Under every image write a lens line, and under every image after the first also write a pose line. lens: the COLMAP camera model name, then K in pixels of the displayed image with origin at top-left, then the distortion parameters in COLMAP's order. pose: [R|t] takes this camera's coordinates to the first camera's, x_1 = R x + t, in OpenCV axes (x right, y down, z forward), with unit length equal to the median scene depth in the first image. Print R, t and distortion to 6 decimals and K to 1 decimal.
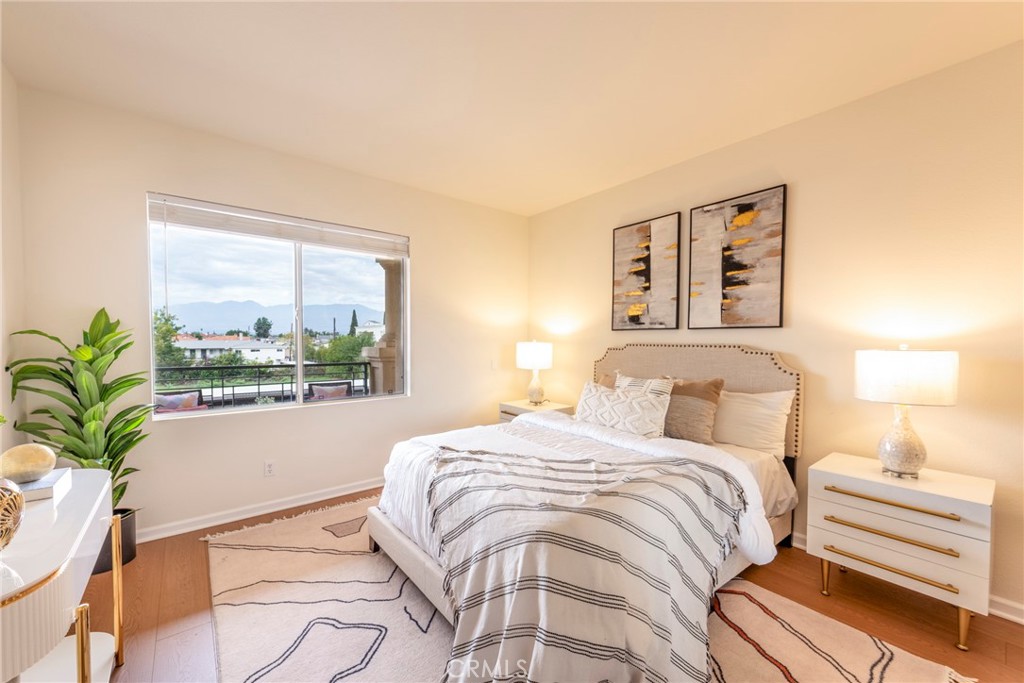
lens RADIAL K [[399.3, 0, 509.2], [0, 399.3, 352.4], [0, 0, 1]] dist [0.016032, -0.007238]
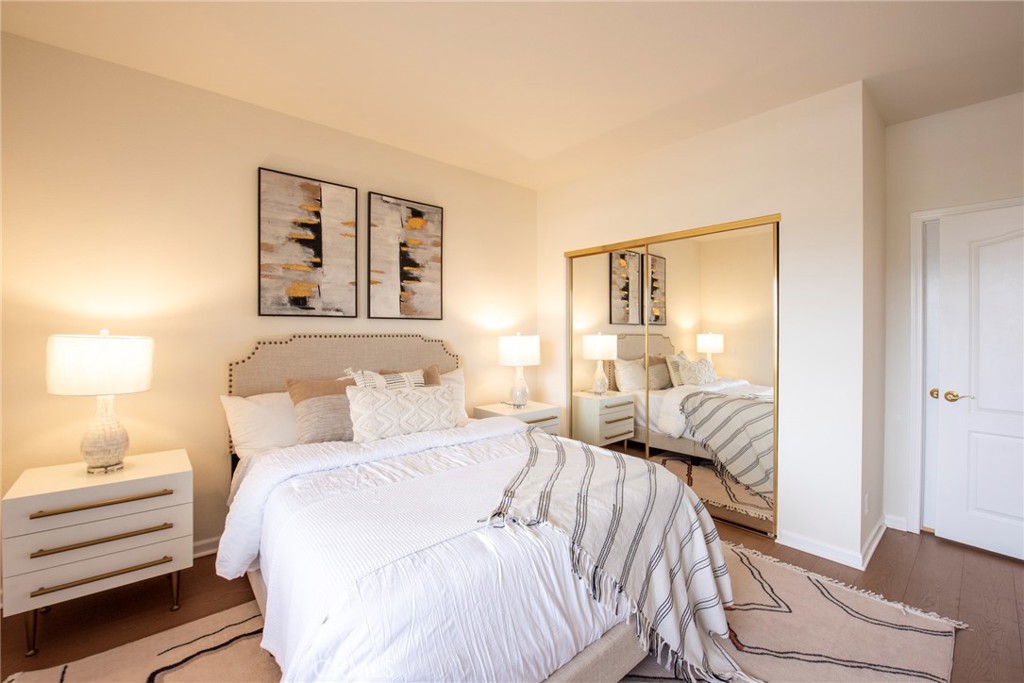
lens RADIAL K [[433.0, 0, 513.3], [0, 433.0, 330.1], [0, 0, 1]] dist [-0.000225, -0.000476]
pose [[-0.042452, -0.002834, 0.999094, -0.572365], [0.025384, 0.999670, 0.003915, -0.025354], [-0.998776, 0.025527, -0.042366, 0.700031]]
